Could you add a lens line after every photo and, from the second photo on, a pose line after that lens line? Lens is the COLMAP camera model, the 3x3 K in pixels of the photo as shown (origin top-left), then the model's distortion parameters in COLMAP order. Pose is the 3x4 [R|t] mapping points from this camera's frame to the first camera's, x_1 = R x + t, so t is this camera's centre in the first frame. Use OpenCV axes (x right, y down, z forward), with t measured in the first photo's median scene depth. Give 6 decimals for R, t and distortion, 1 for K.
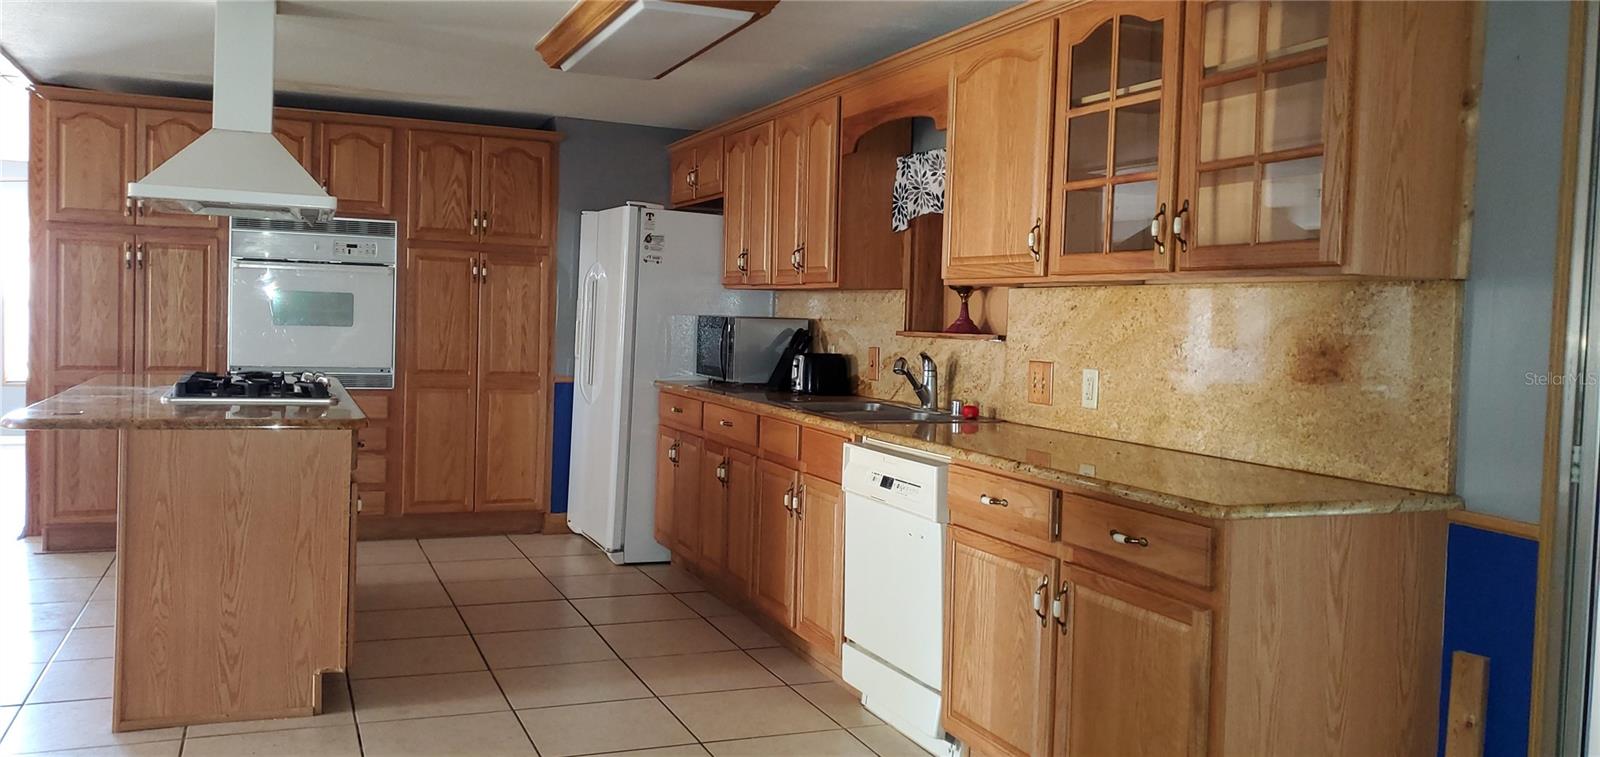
lens RADIAL K [[1218.8, 0, 804.2], [0, 1218.8, 365.9], [0, 0, 1]] dist [0.023622, -0.021325]
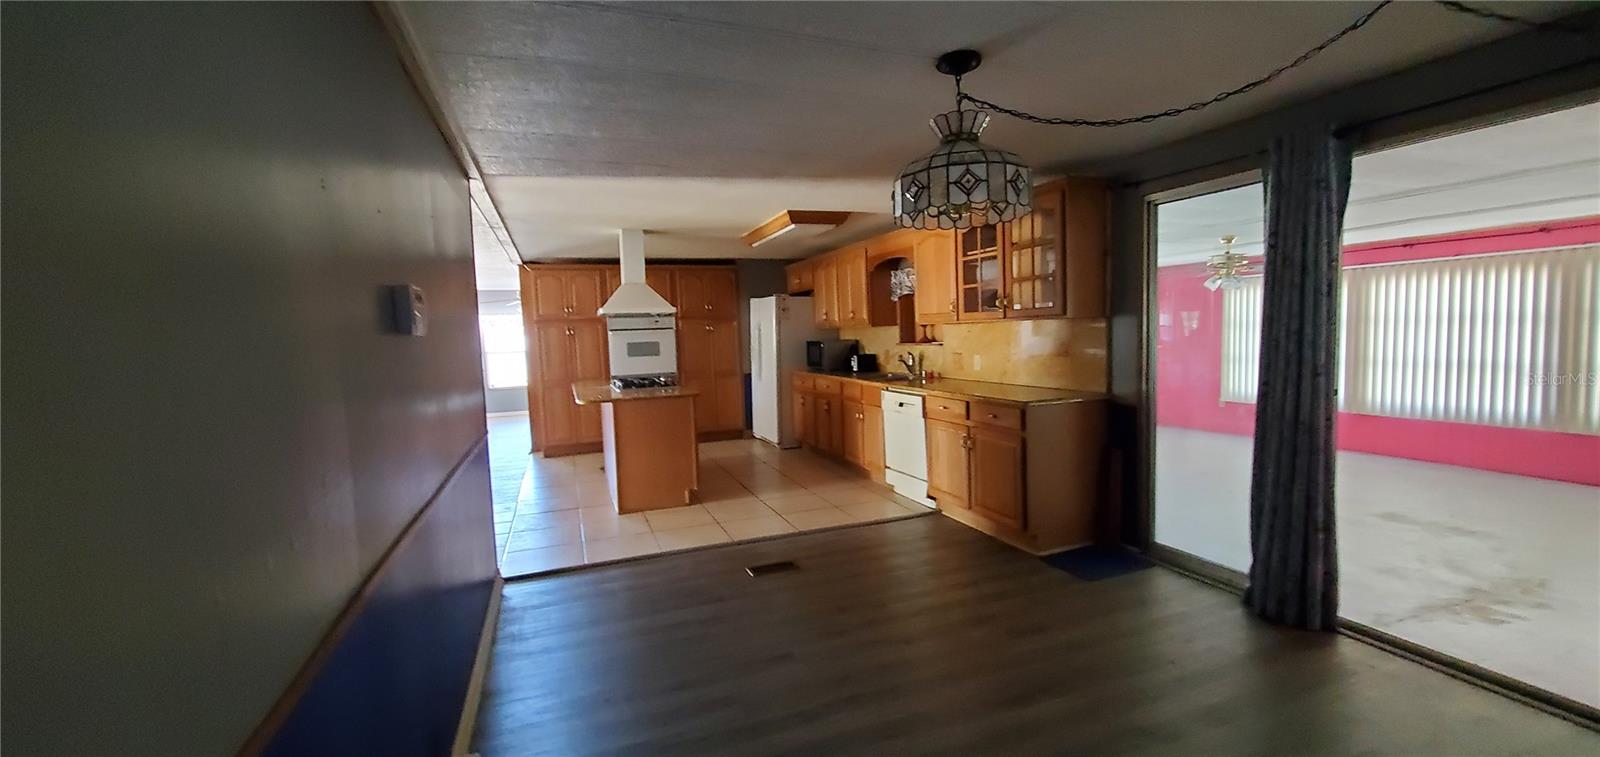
lens RADIAL K [[644.6, 0, 795.5], [0, 644.6, 377.9], [0, 0, 1]] dist [-0.011703, 0.000162]
pose [[0.996407, -0.066872, -0.051964, -0.070361], [0.068674, 0.997070, 0.033692, -0.019627], [0.049559, -0.037139, 0.998080, -0.331041]]
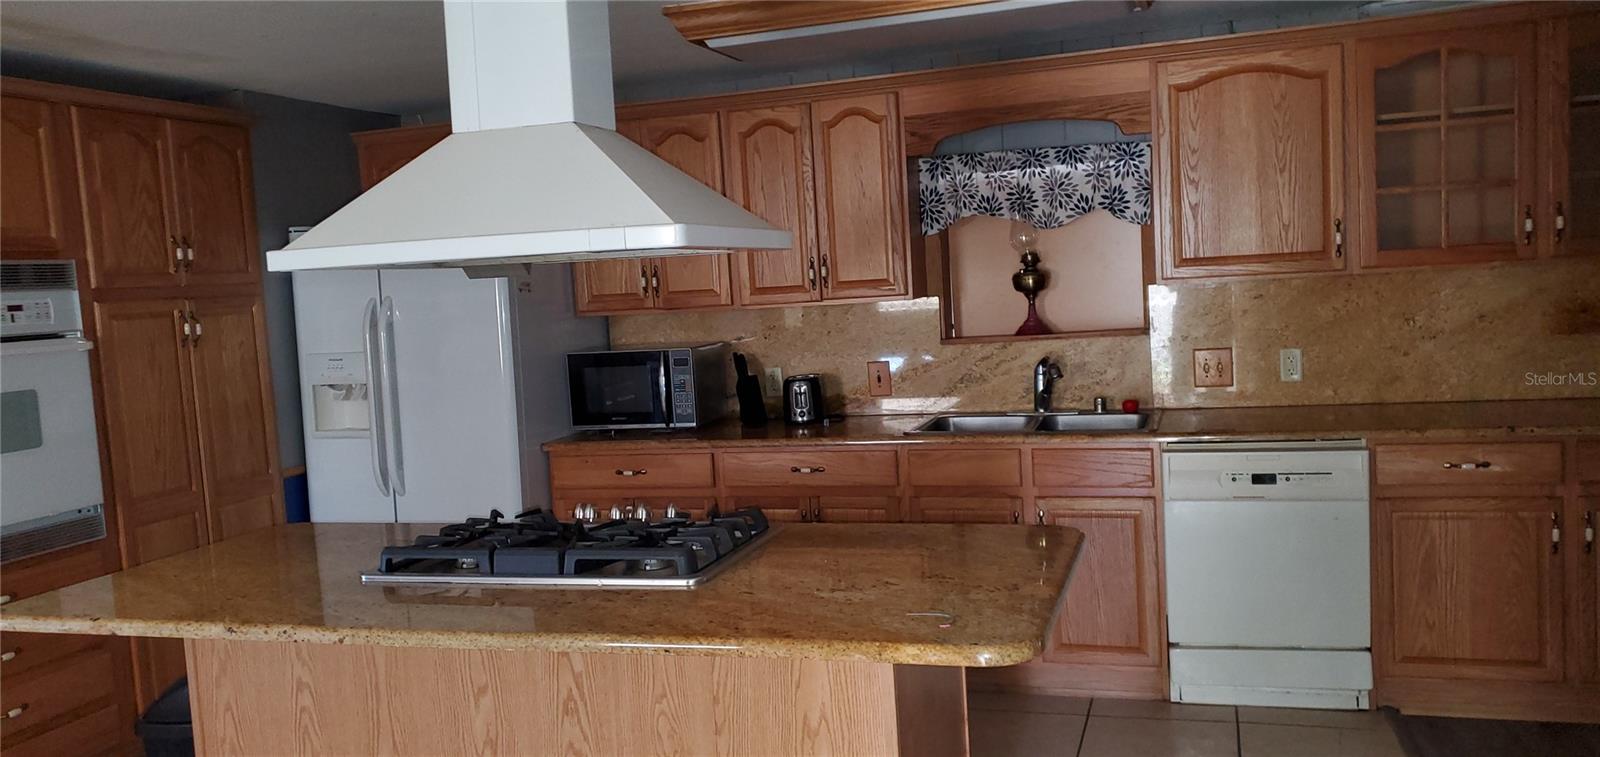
lens RADIAL K [[1218.8, 0, 802.5], [0, 1218.8, 383.2], [0, 0, 1]] dist [0.023622, -0.021325]
pose [[0.654790, -0.141045, 0.742534, -0.836839], [0.115560, 0.989565, 0.086064, -0.105648], [-0.746924, 0.029454, 0.664256, 0.518808]]
